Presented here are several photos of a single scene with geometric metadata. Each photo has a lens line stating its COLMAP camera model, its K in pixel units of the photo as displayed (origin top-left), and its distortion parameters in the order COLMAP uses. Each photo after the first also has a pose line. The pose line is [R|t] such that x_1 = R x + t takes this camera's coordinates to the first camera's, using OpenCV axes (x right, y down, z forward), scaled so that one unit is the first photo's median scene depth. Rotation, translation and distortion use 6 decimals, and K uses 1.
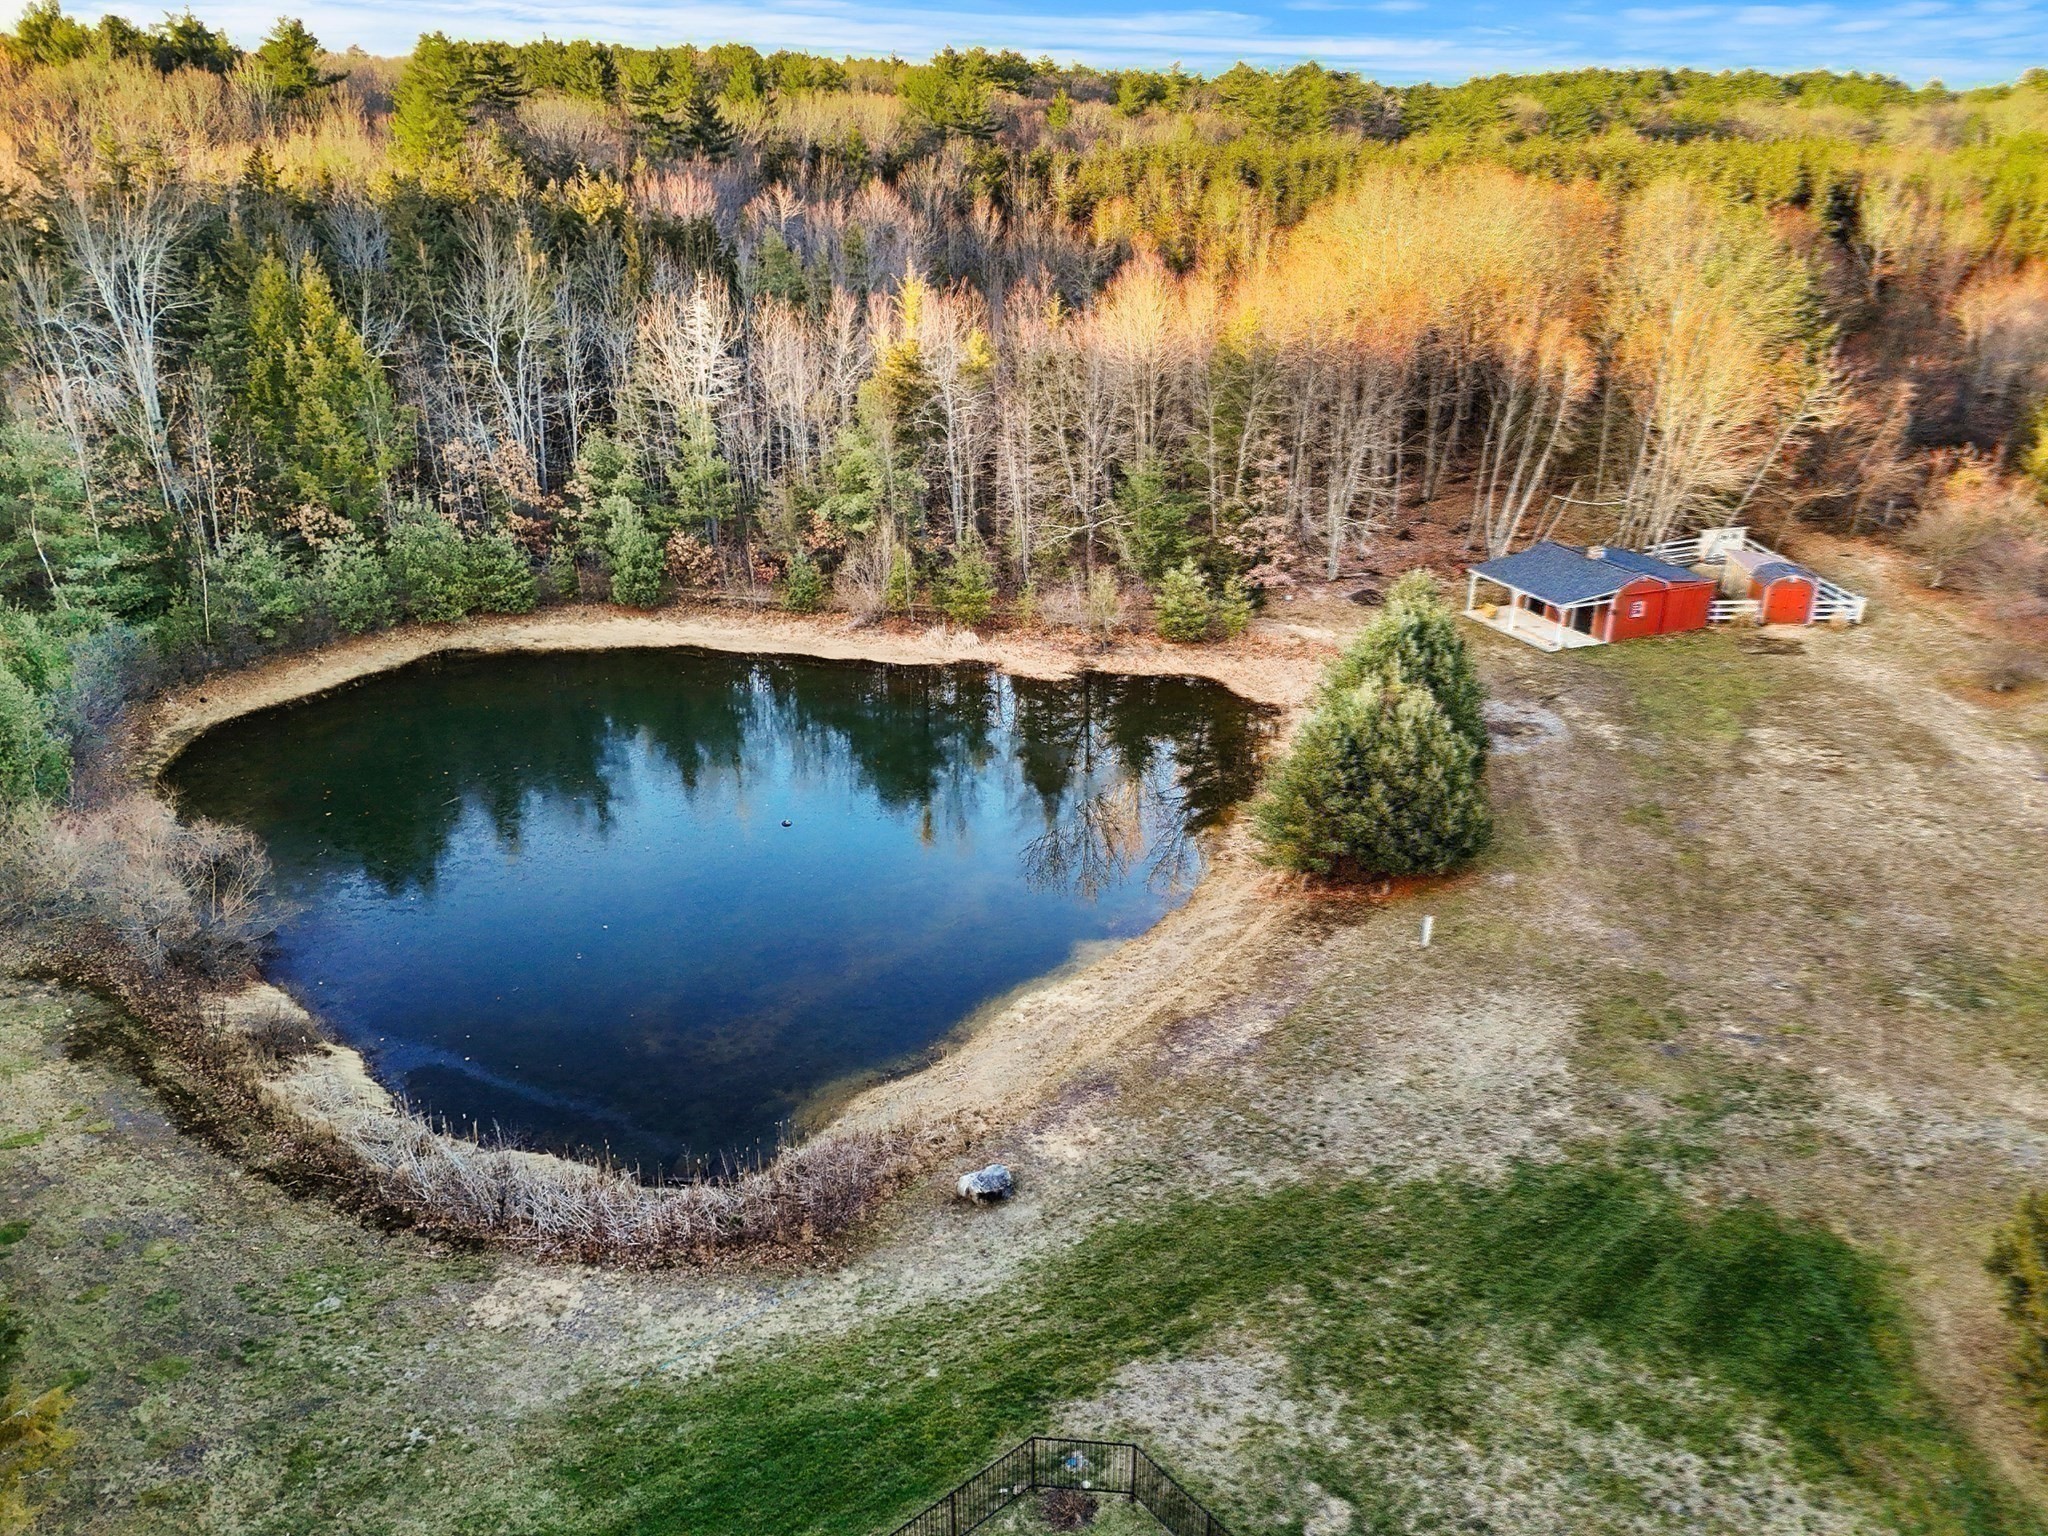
lens RADIAL K [[1481.6, 0, 1019.4], [0, 1481.6, 772.1], [0, 0, 1]] dist [0.087258, -0.101142]
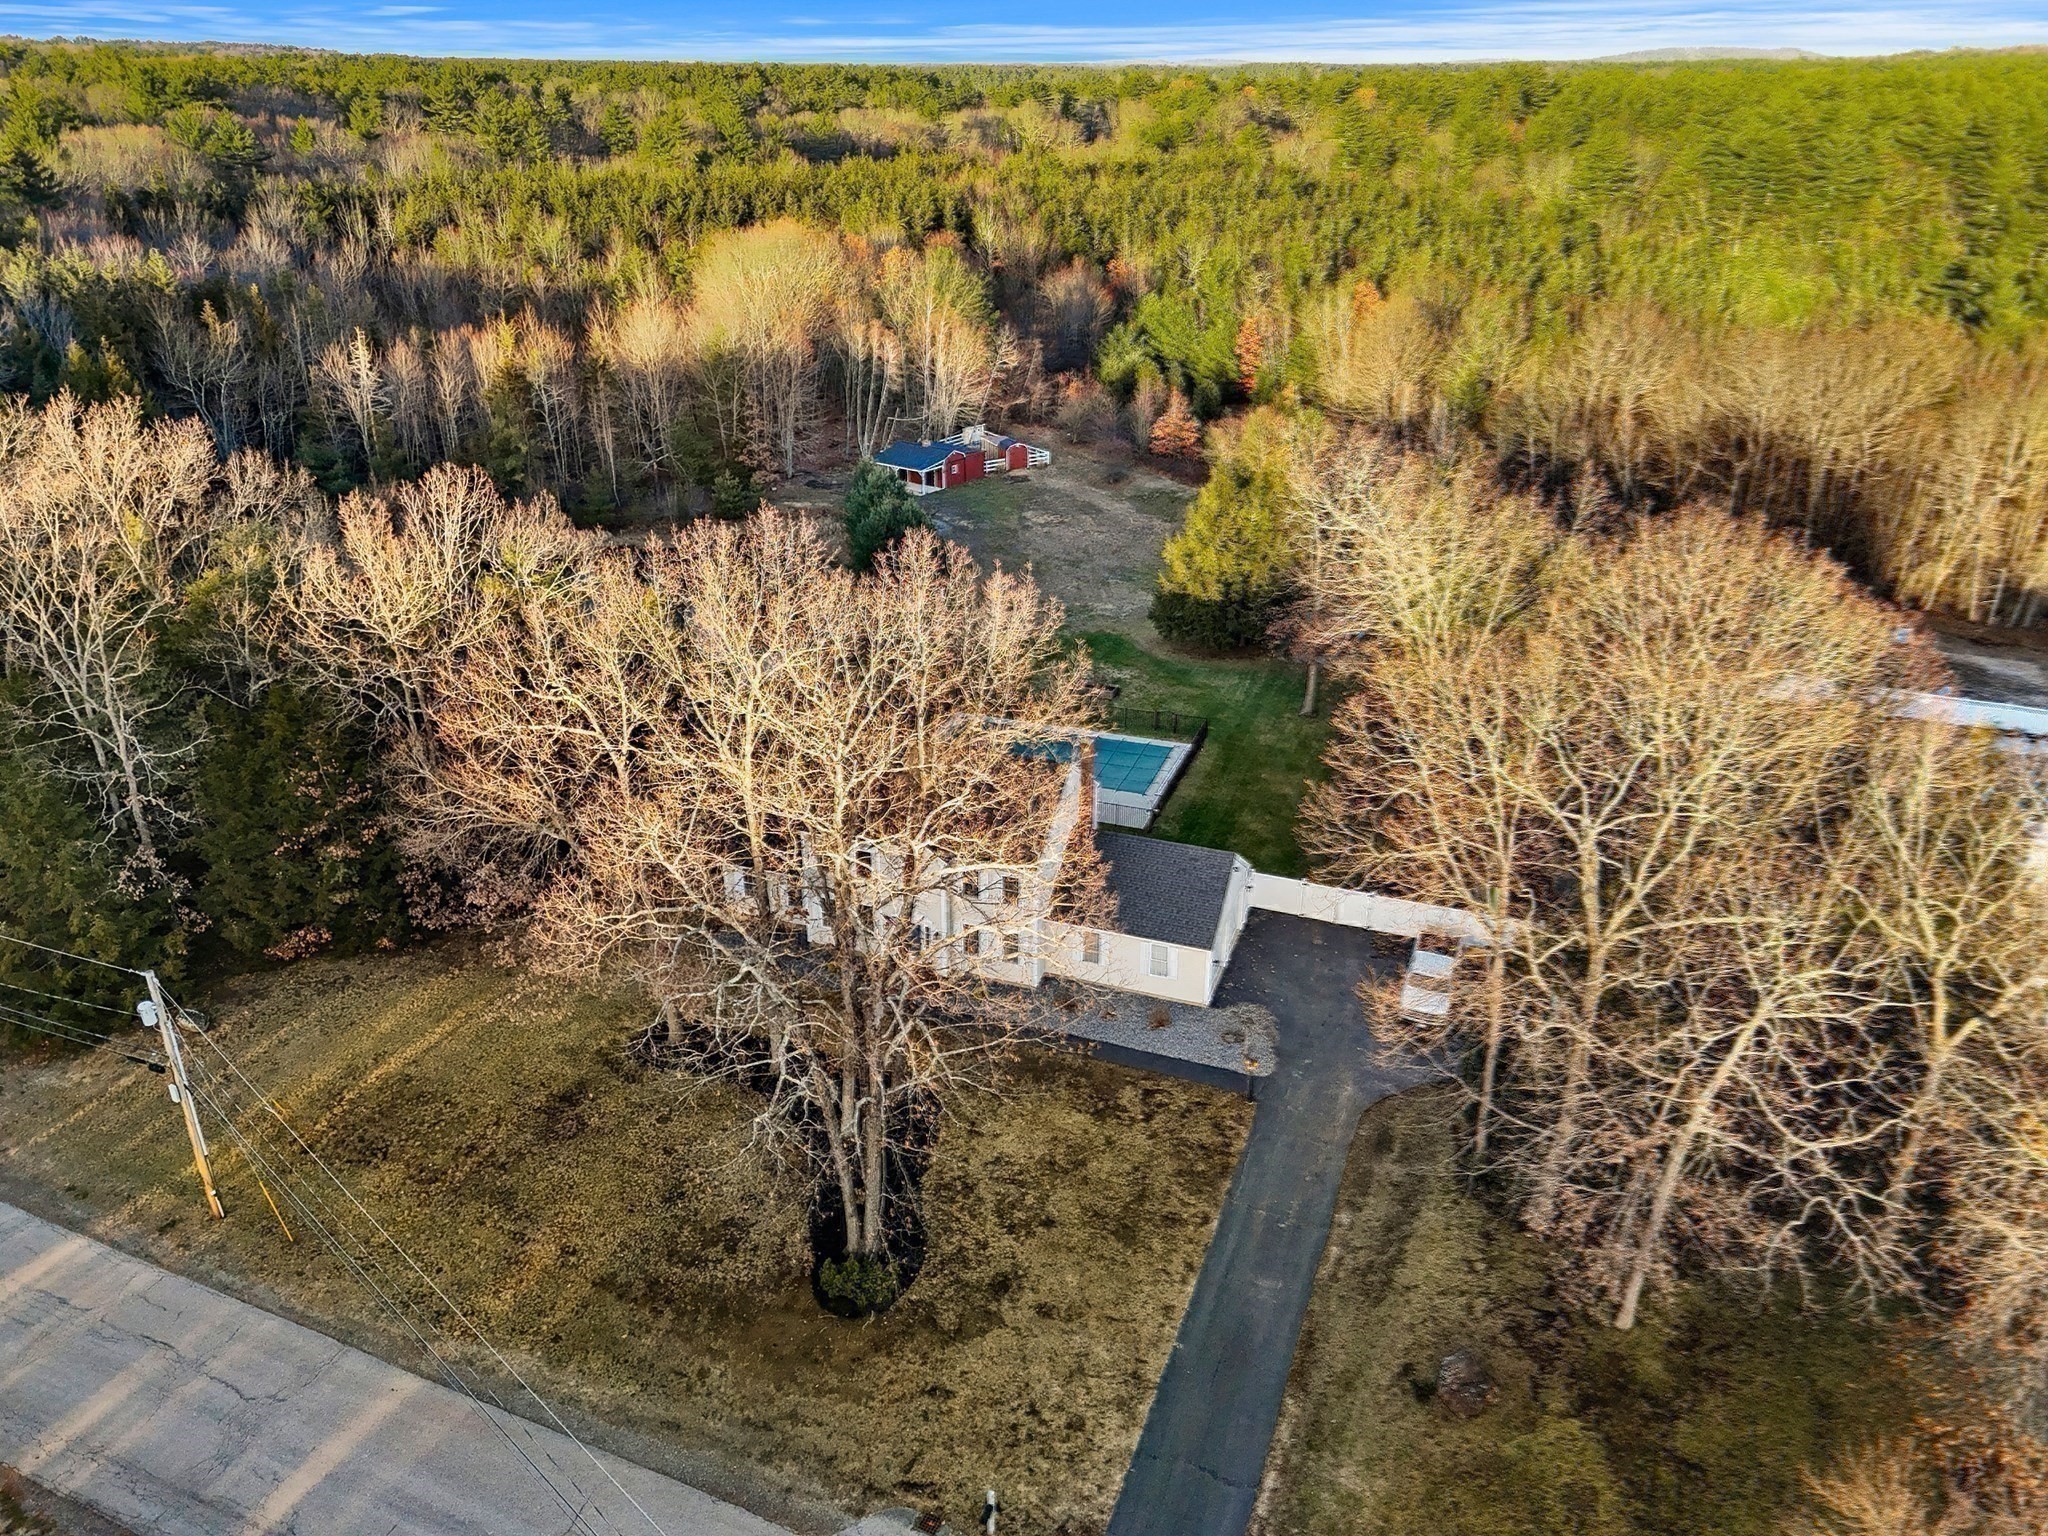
lens RADIAL K [[1481.6, 0, 1019.4], [0, 1481.6, 772.1], [0, 0, 1]] dist [0.087258, -0.101142]
pose [[0.854558, -0.219224, 0.470820, -0.511006], [0.209102, 0.975054, 0.074477, 0.149701], [-0.475402, 0.034805, 0.879080, -0.725515]]
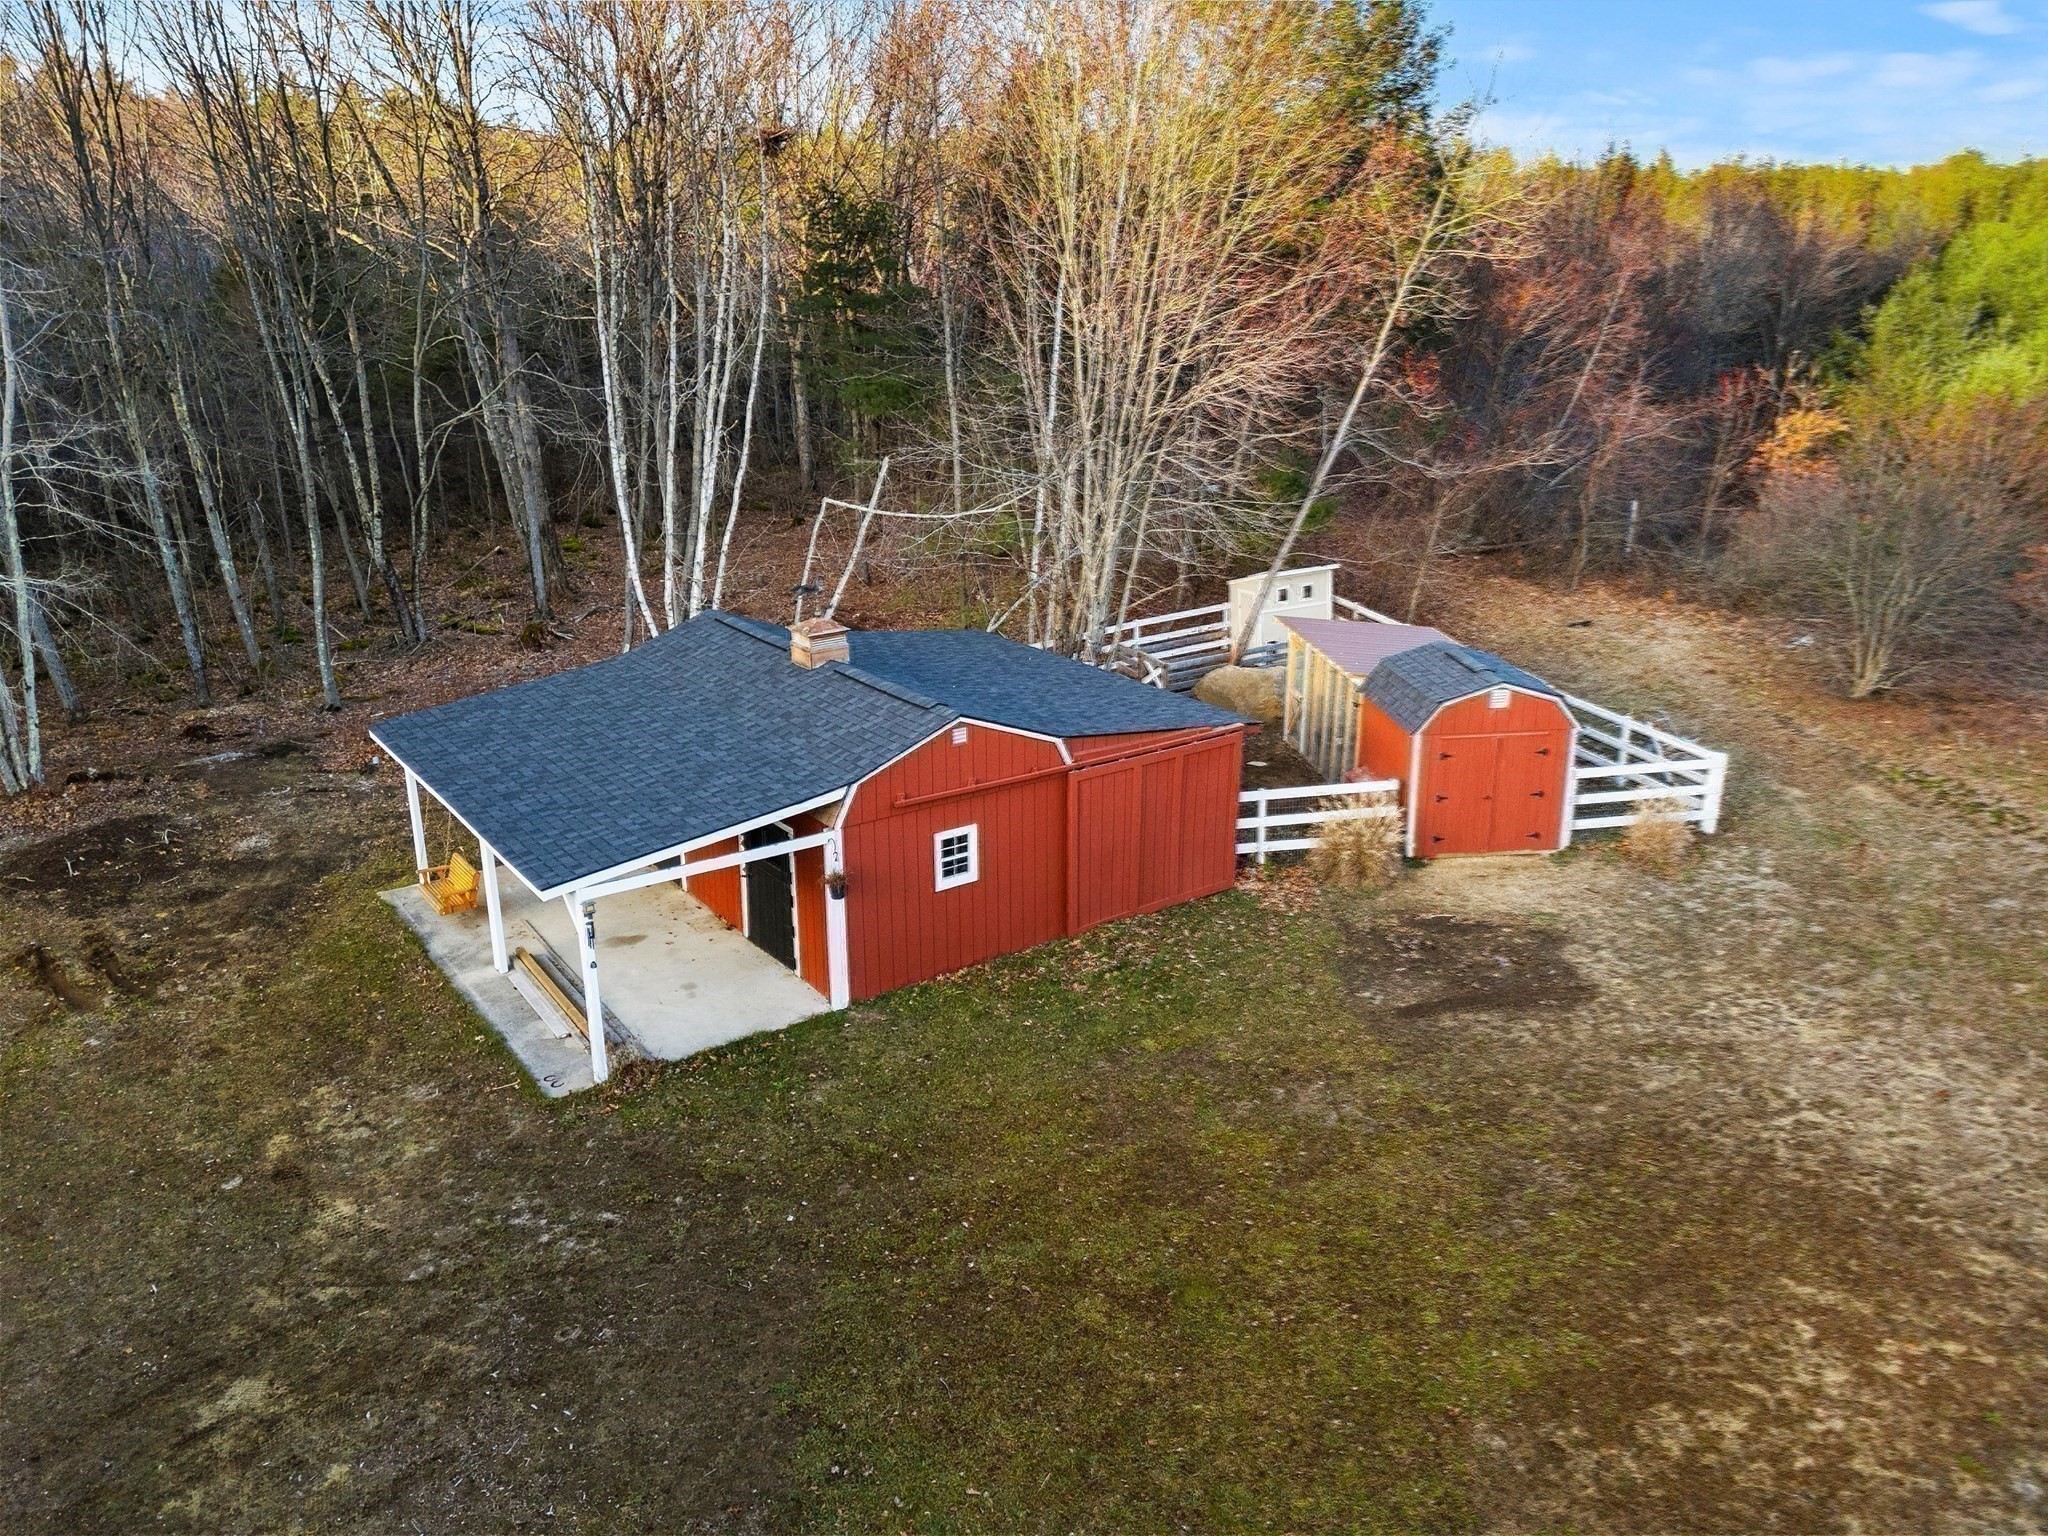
lens RADIAL K [[1481.6, 0, 1019.4], [0, 1481.6, 772.1], [0, 0, 1]] dist [0.087258, -0.101142]
pose [[0.972546, -0.072145, 0.221244, 0.369585], [0.092415, 0.992283, -0.082665, -0.101326], [-0.213573, 0.100841, 0.971709, 0.760120]]
